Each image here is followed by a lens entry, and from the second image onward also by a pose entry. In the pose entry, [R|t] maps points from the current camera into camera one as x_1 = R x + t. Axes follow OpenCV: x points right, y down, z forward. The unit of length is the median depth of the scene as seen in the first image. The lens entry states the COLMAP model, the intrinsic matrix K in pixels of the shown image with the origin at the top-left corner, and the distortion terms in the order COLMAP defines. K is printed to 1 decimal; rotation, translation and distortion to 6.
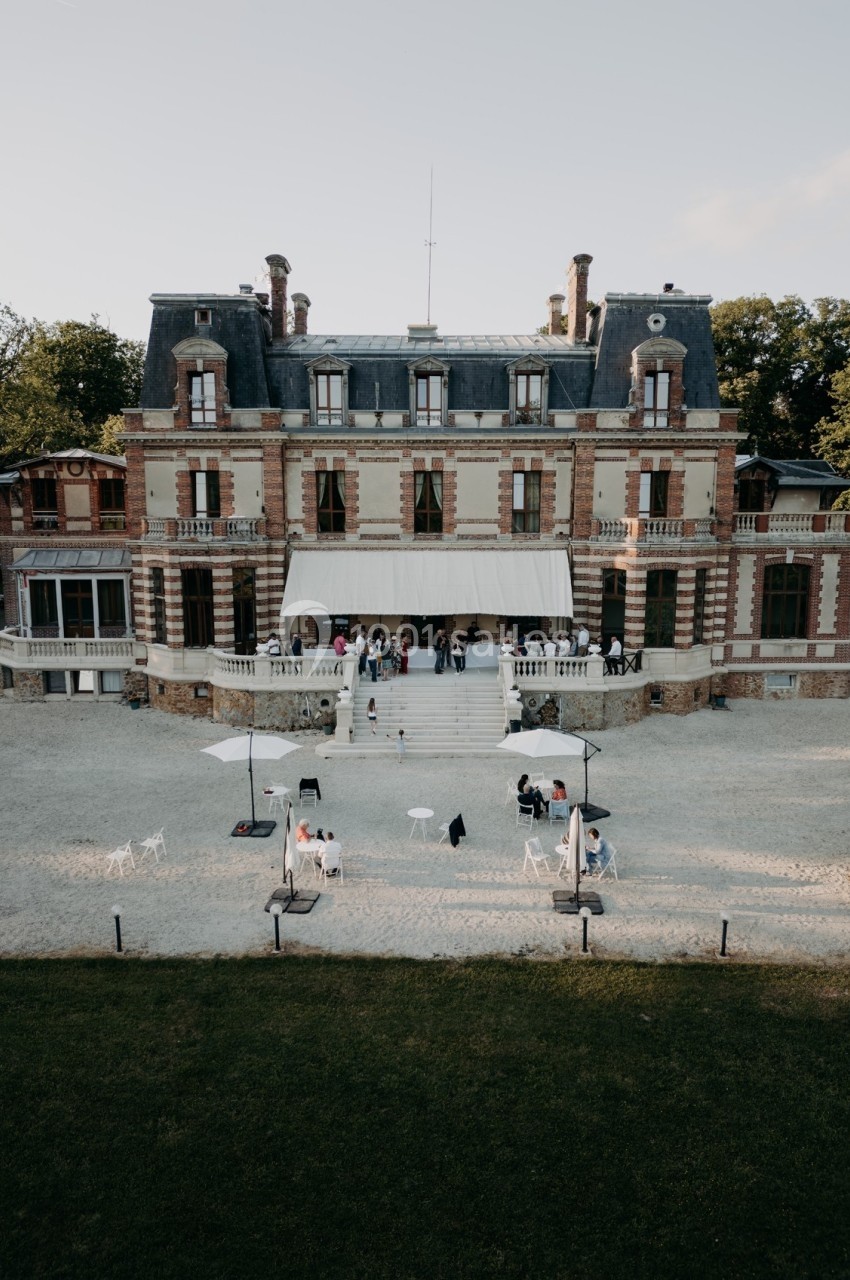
lens RADIAL K [[1230.1, 0, 421.6], [0, 1230.1, 615.7], [0, 0, 1]] dist [0.005320, -0.002335]
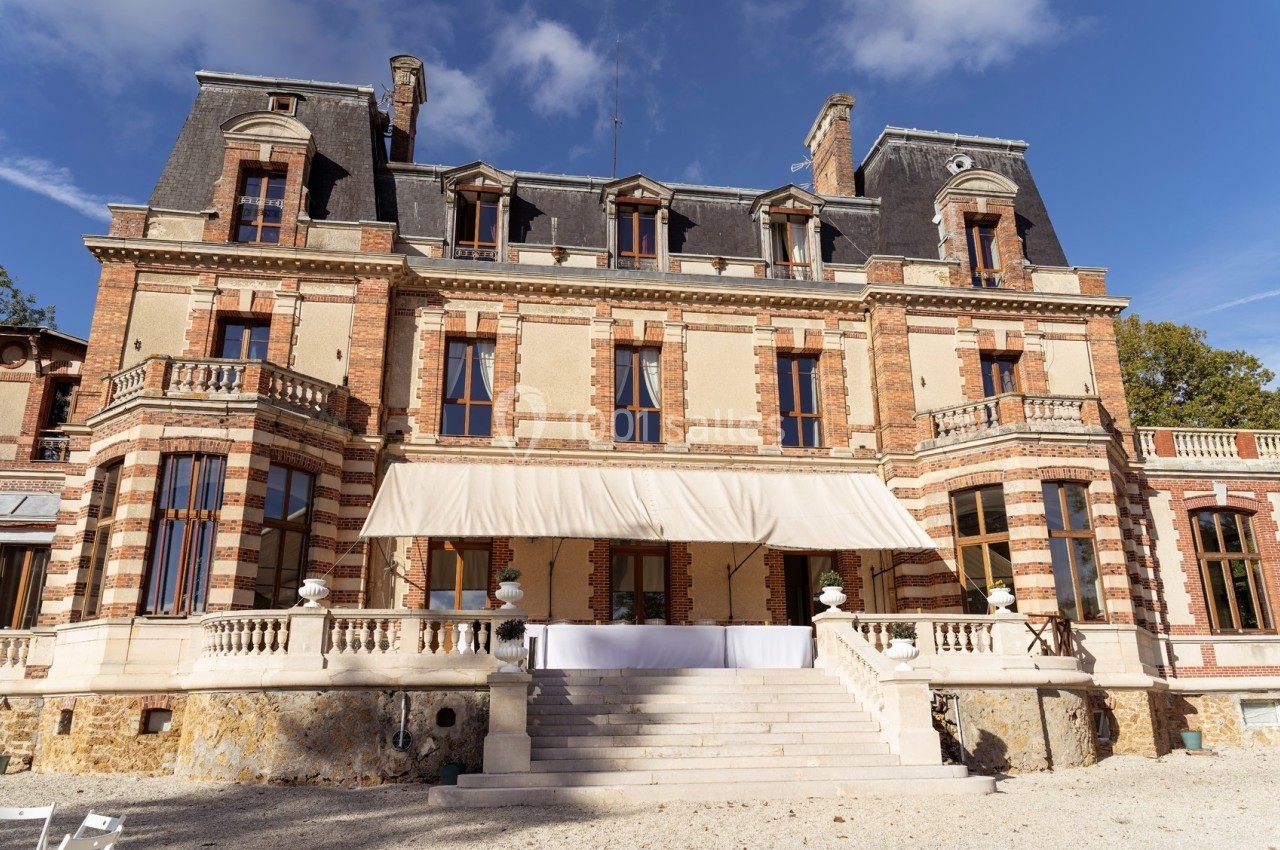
lens RADIAL K [[1035.4, 0, 660.2], [0, 1035.4, 342.4], [0, 0, 1]] dist [-0.012086, 0.000967]
pose [[0.985536, 0.051085, 0.161584, -0.066113], [0.035430, 0.870301, -0.491244, 0.131203], [-0.165722, 0.489864, 0.855903, 0.576766]]
